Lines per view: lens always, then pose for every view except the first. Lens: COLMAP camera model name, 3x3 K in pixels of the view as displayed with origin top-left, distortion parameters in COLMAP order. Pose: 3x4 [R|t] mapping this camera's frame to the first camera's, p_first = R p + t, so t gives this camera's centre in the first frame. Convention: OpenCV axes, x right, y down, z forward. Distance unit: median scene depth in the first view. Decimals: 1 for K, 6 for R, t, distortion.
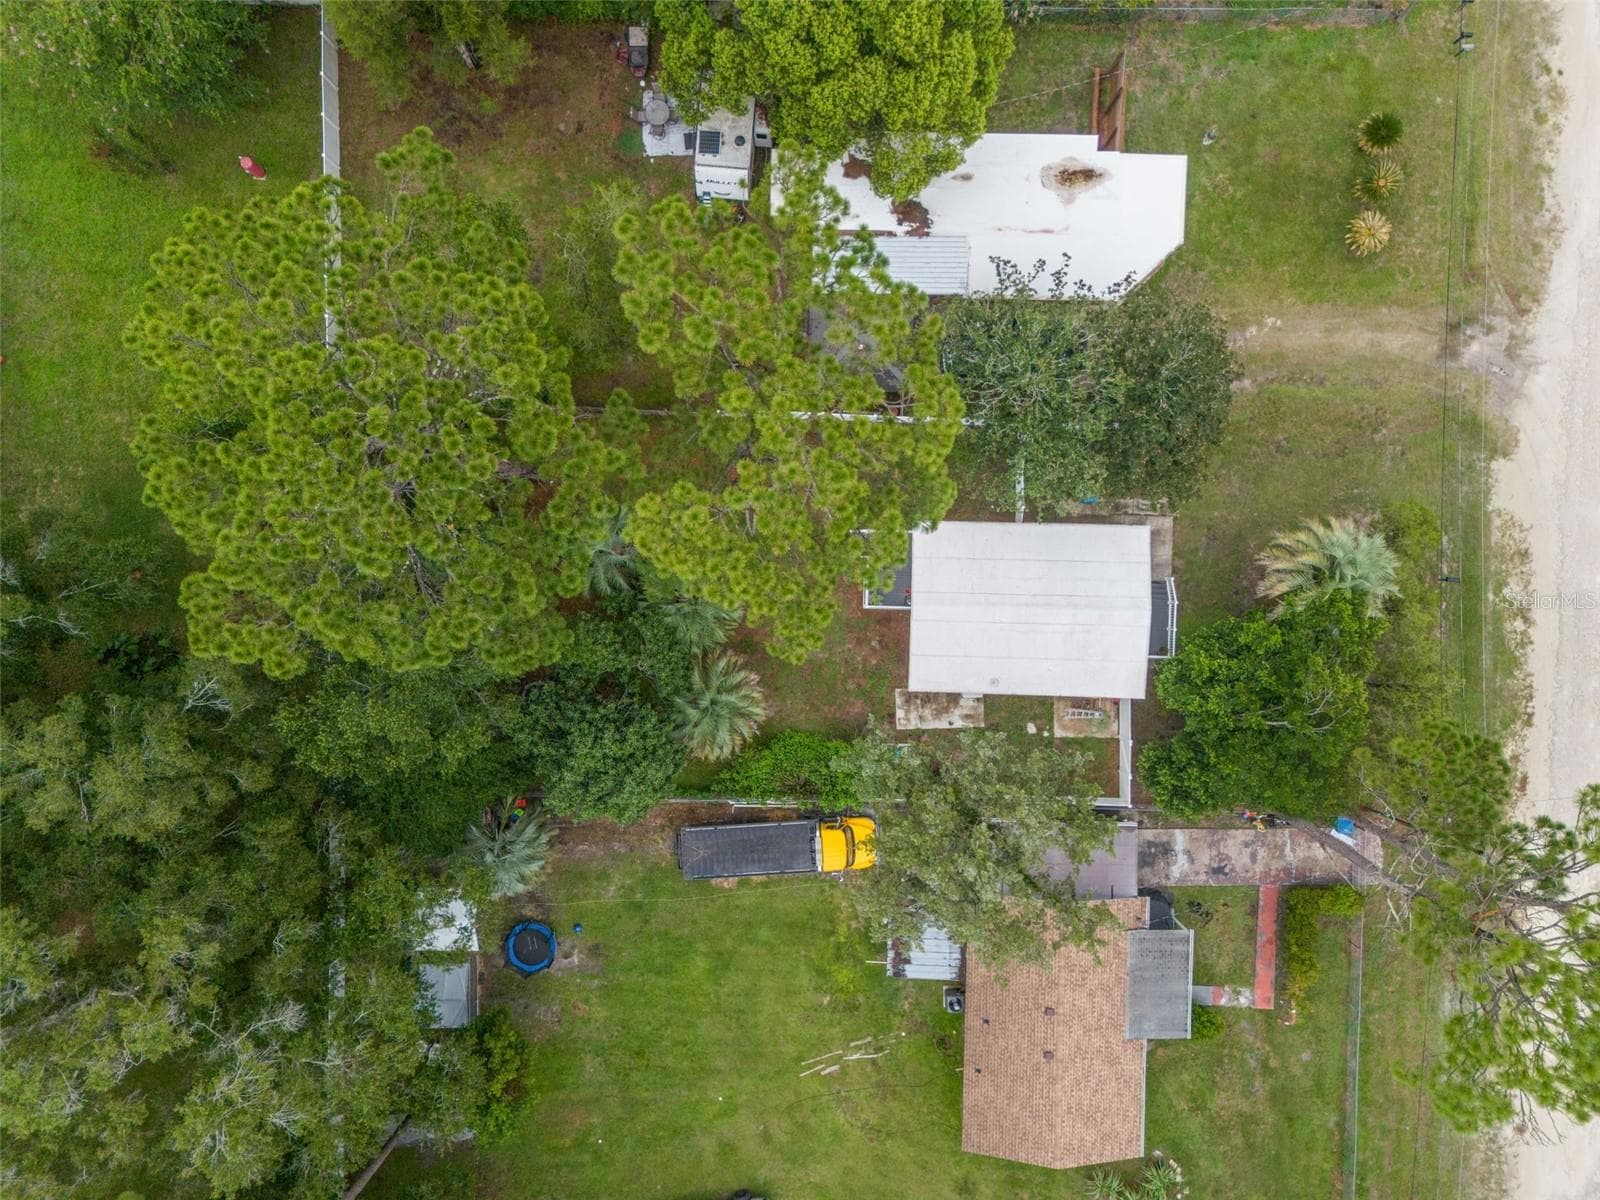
lens RADIAL K [[1209.9, 0, 809.0], [0, 1209.9, 599.8], [0, 0, 1]] dist [0.078938, -0.071385]
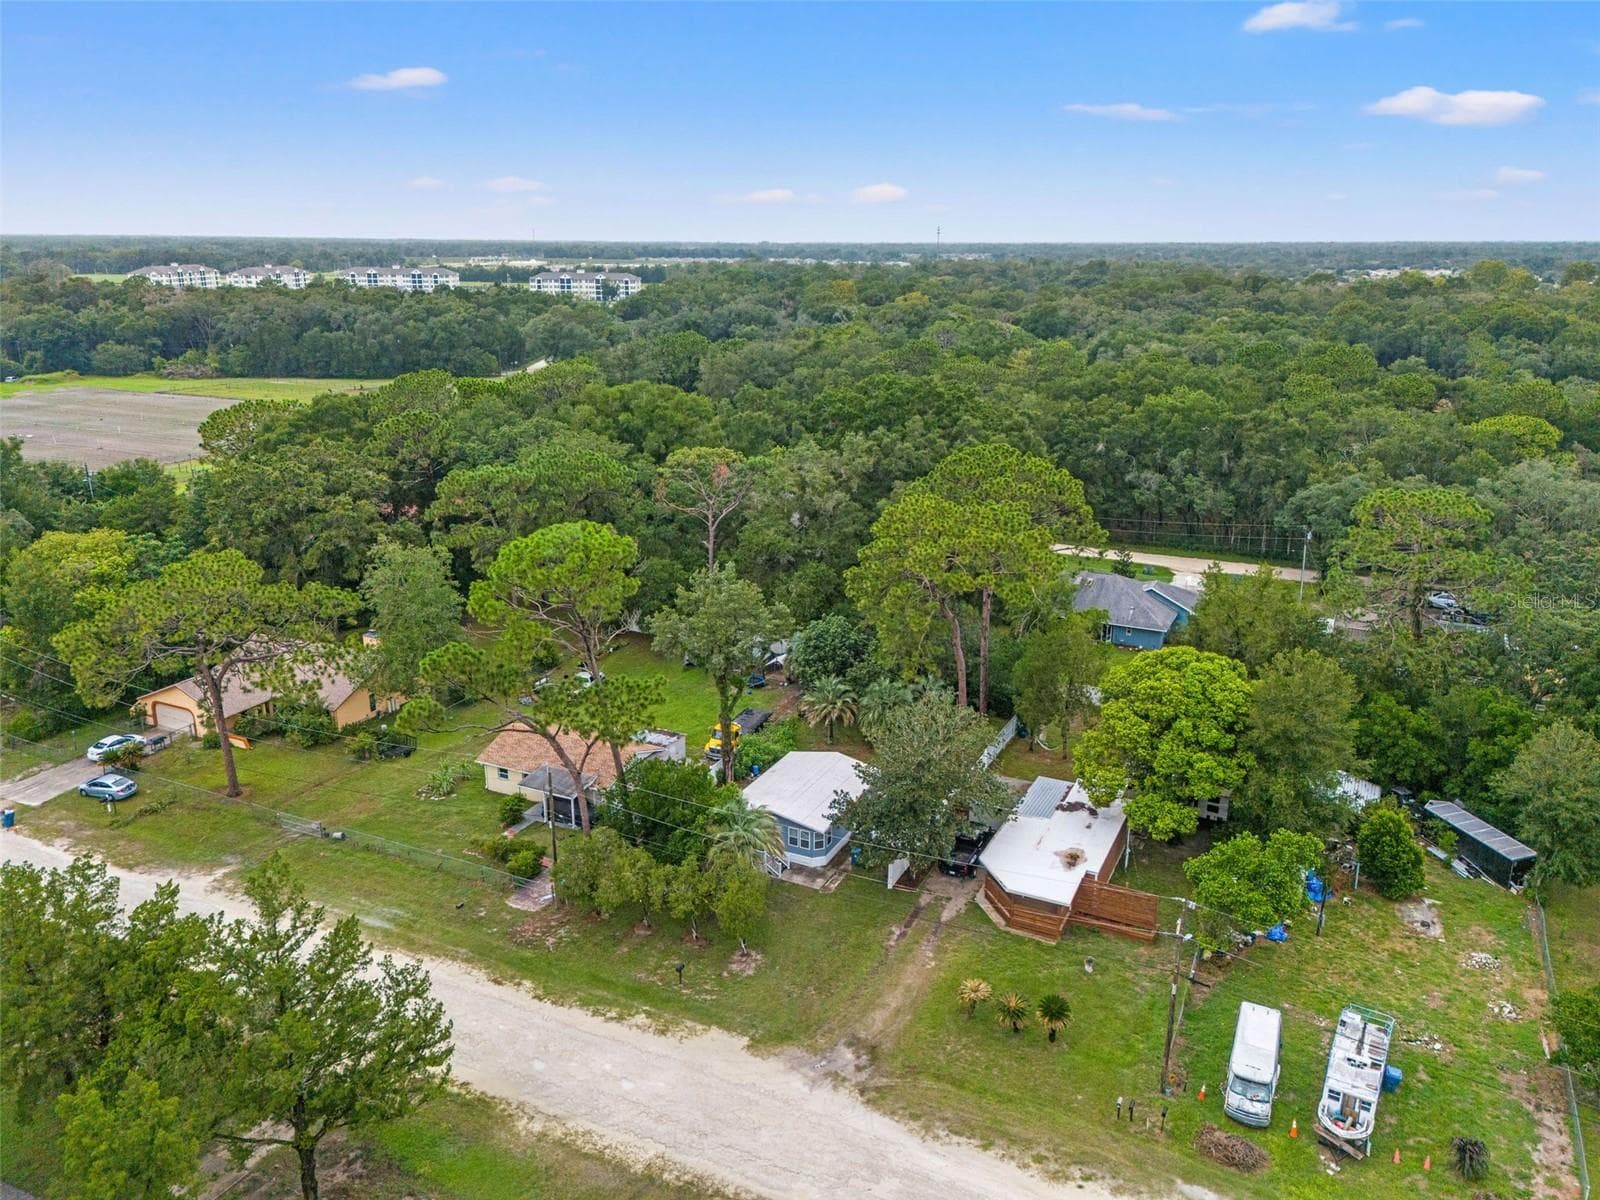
lens RADIAL K [[1209.9, 0, 809.0], [0, 1209.9, 599.8], [0, 0, 1]] dist [0.078938, -0.071385]
pose [[-0.413106, 0.268037, -0.870345, 1.396001], [-0.910443, -0.143508, 0.387942, -0.537097], [-0.020919, 0.952660, 0.303316, 0.281640]]
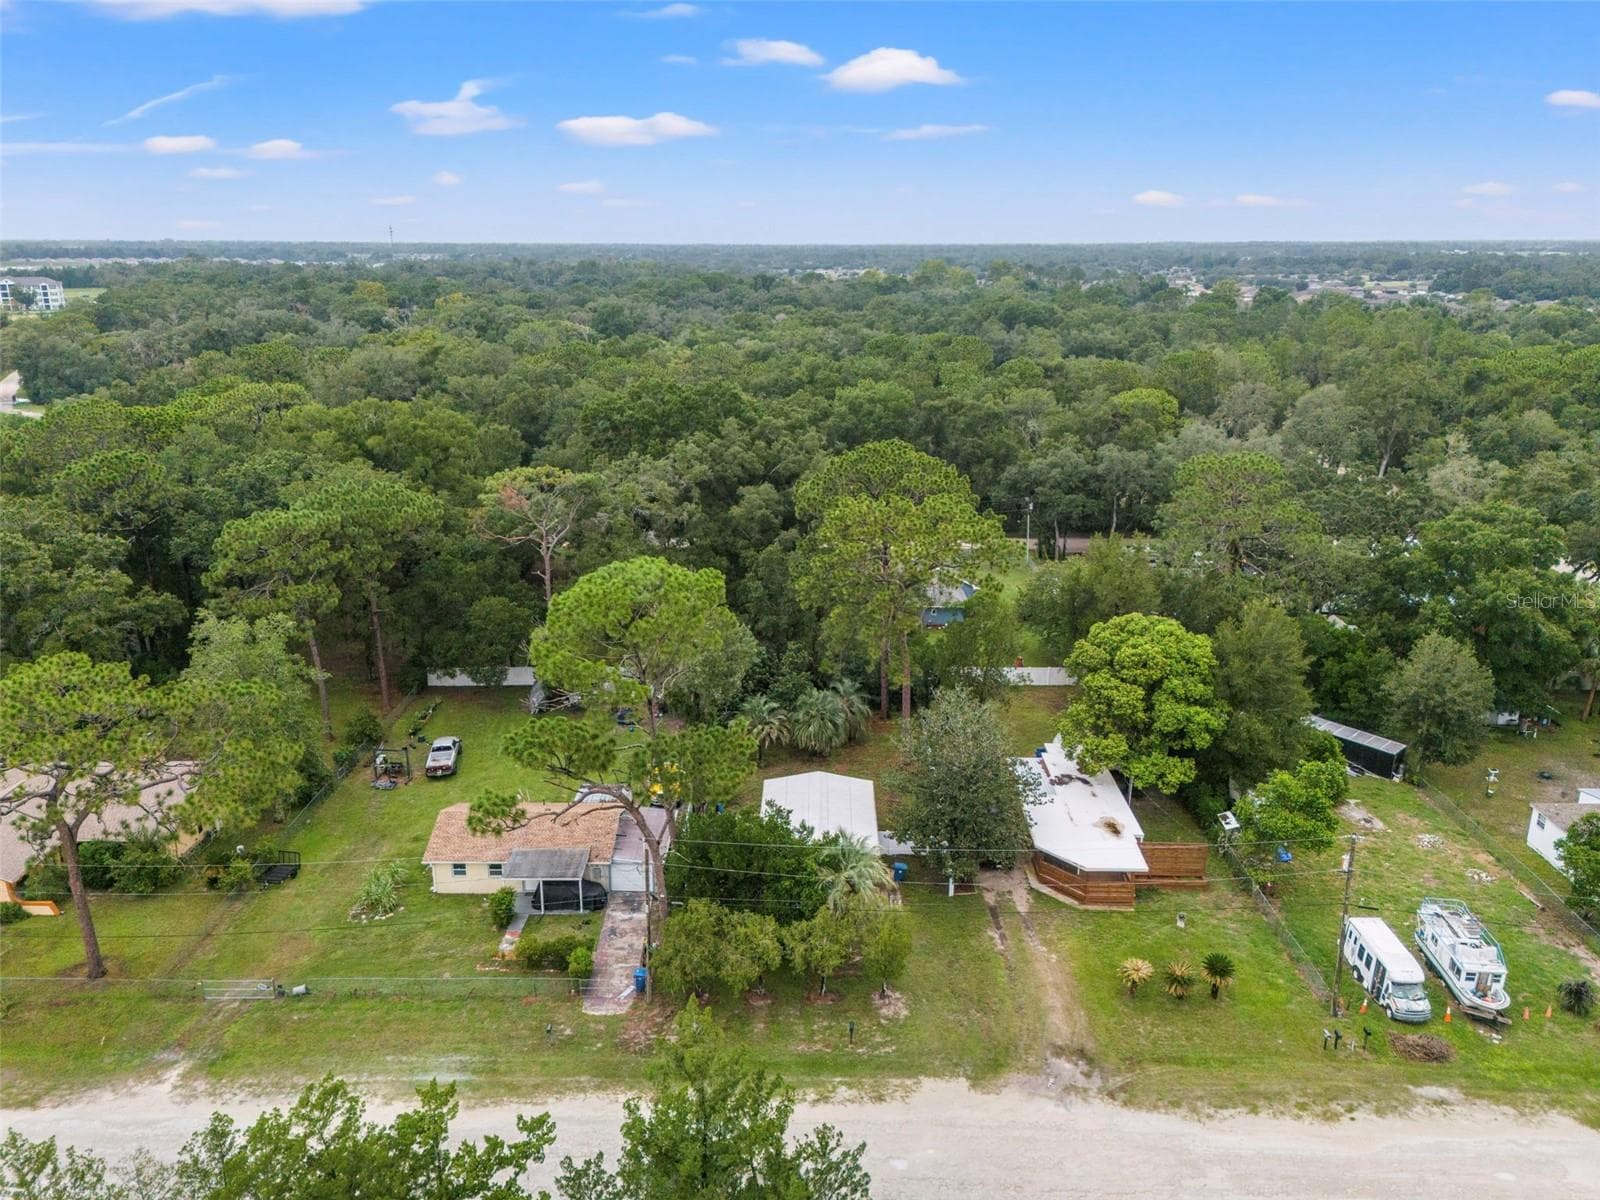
lens RADIAL K [[1209.9, 0, 809.0], [0, 1209.9, 599.8], [0, 0, 1]] dist [0.078938, -0.071385]
pose [[0.018711, 0.293652, -0.955729, 1.441606], [-0.999535, -0.017538, -0.024958, 0.055738], [-0.024090, 0.955751, 0.293187, 0.300915]]
